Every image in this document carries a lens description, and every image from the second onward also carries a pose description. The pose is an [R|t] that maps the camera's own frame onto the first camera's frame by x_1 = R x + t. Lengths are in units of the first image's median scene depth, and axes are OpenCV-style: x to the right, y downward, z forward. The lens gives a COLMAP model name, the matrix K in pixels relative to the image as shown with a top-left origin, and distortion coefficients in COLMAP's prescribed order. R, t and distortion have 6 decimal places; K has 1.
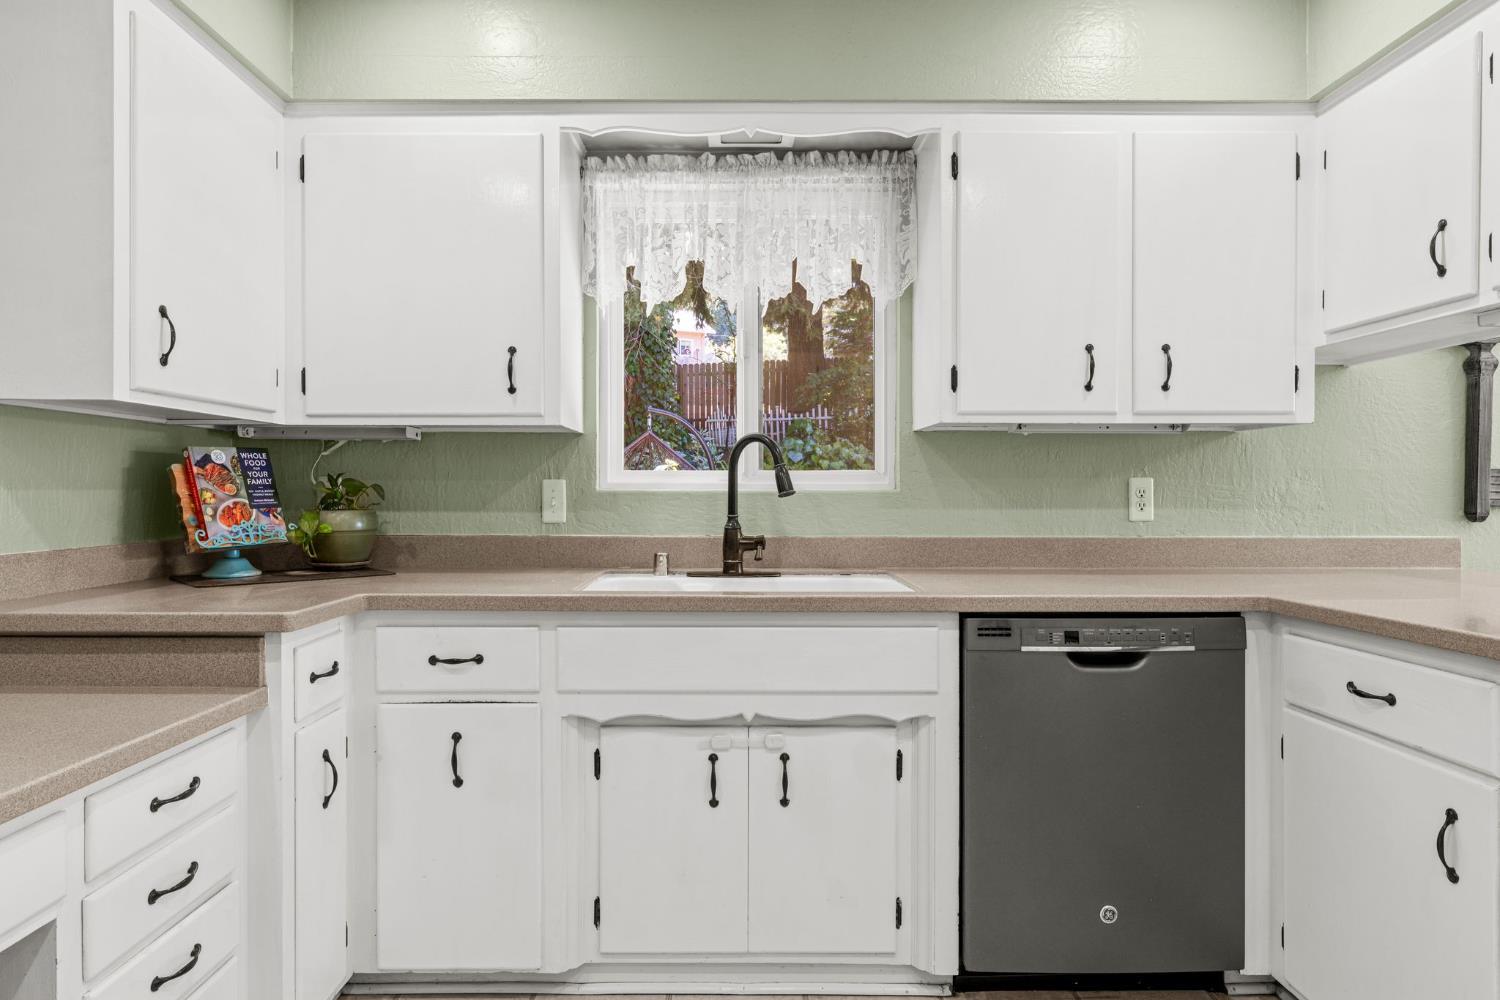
lens RADIAL K [[871.9, 0, 747.1], [0, 871.9, 499.3], [0, 0, 1]] dist [0.002094, 0.002919]
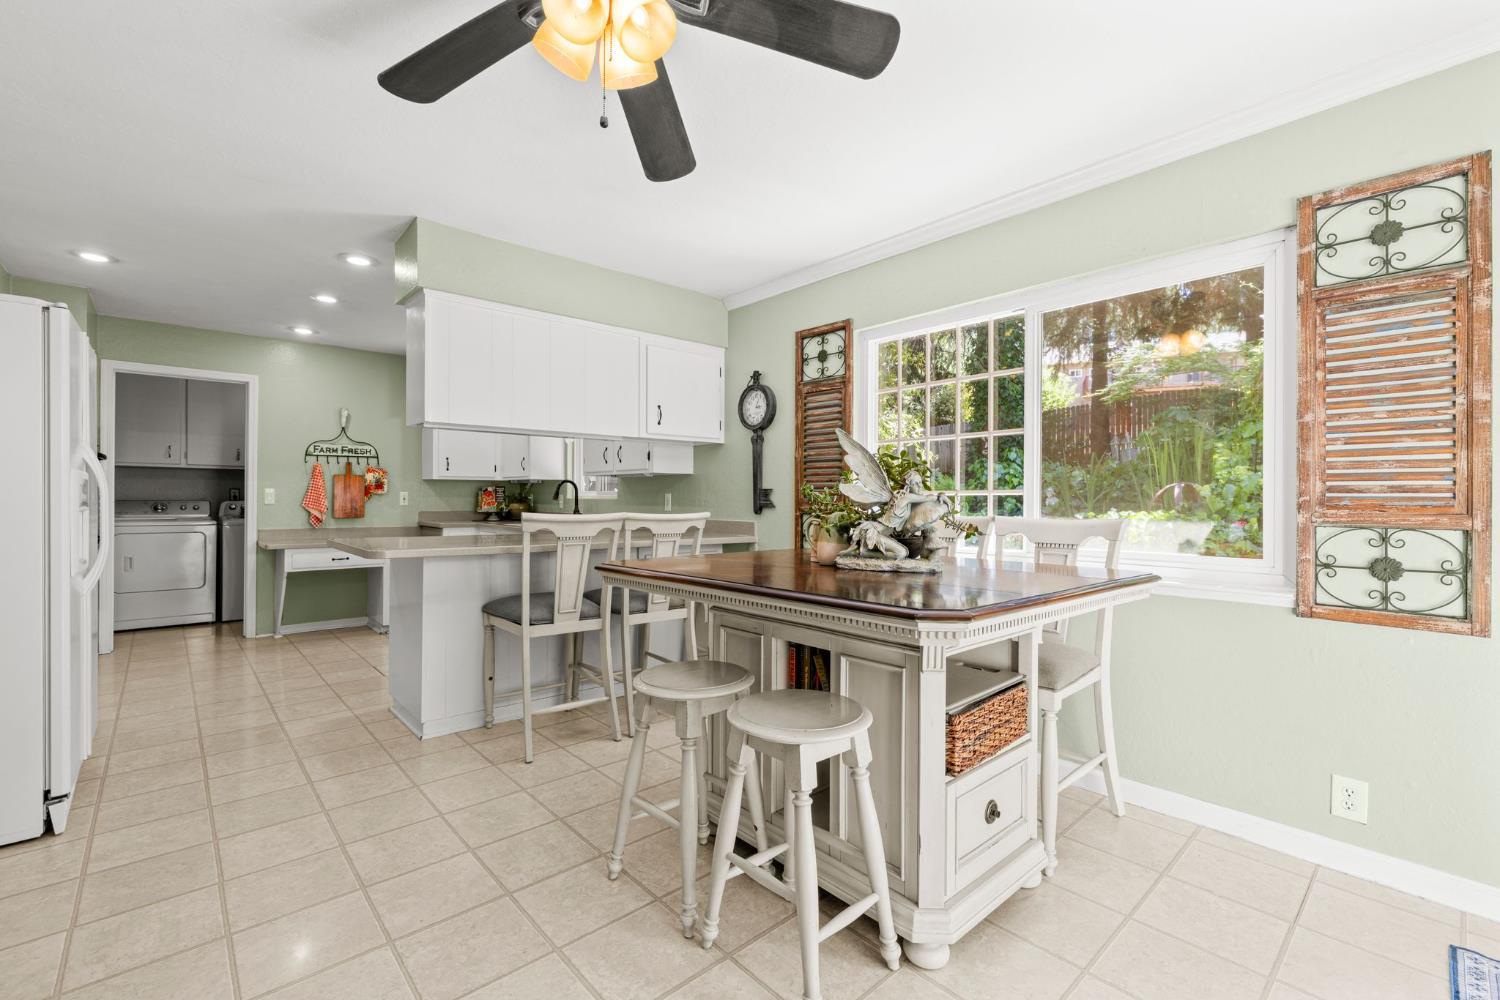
lens RADIAL K [[651.3, 0, 743.5], [0, 651.3, 497.5], [0, 0, 1]] dist [0.000646, 0.000152]
pose [[0.655642, 0.002297, -0.755068, 2.144619], [-0.013000, 0.999881, -0.008246, -0.001641], [0.754960, 0.015222, 0.655594, -0.052460]]
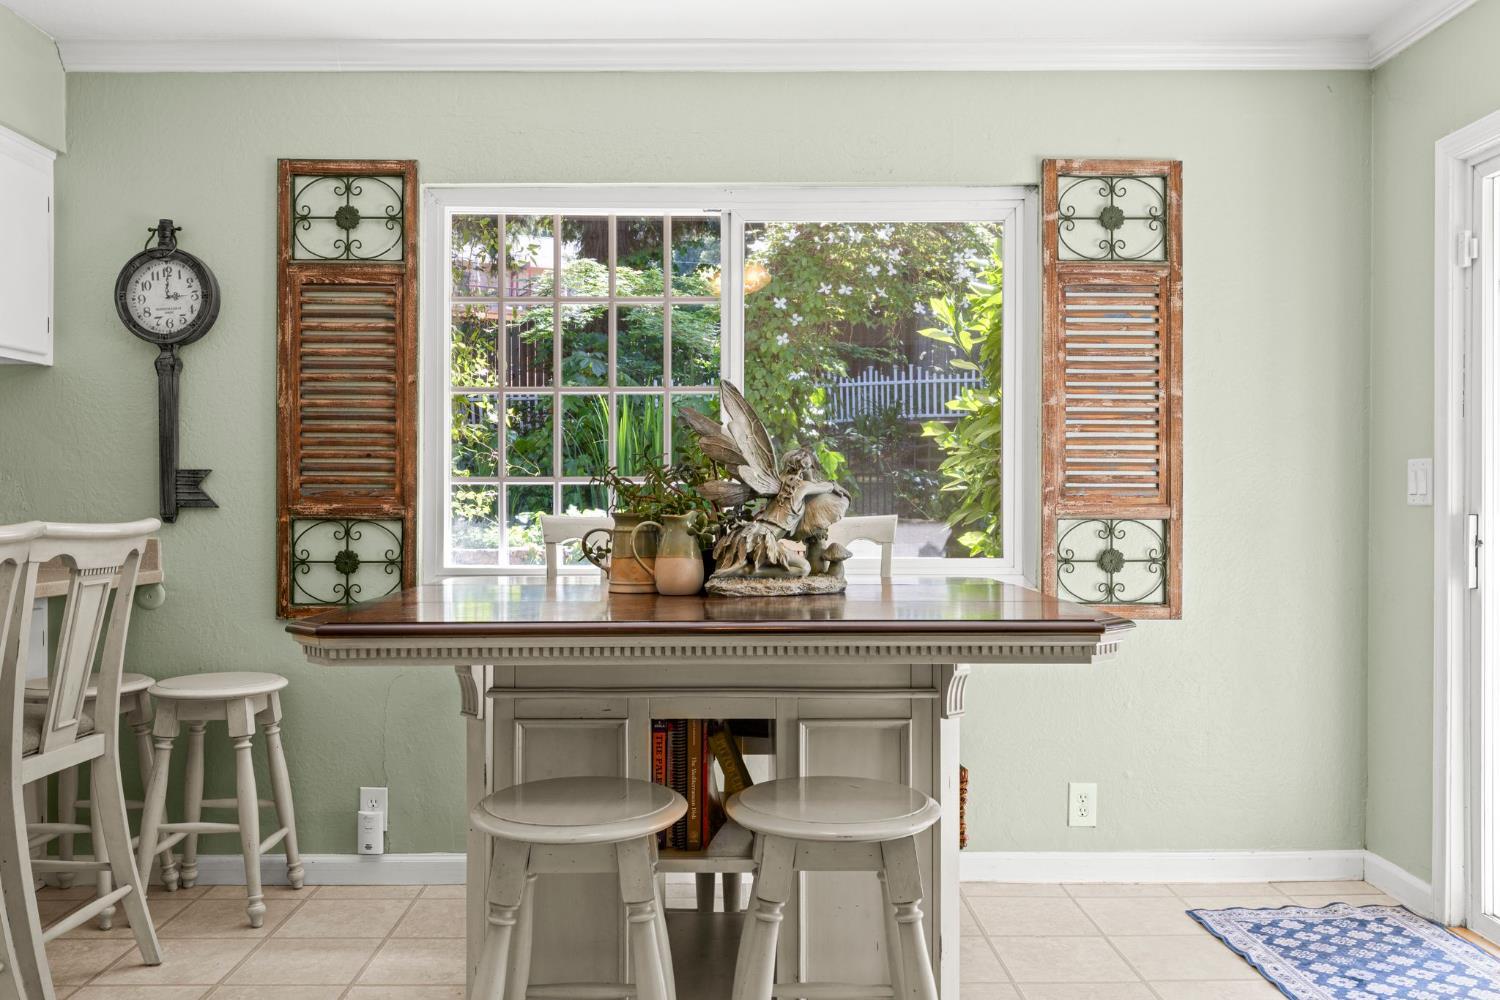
lens RADIAL K [[1238.8, 0, 739.0], [0, 1238.8, 495.4], [0, 0, 1]] dist [0.002079, -0.018702]
pose [[0.999984, 0.002964, -0.004751, 1.603651], [-0.003017, 0.999933, -0.011216, 0.008759], [0.004717, 0.011230, 0.999926, -0.433876]]
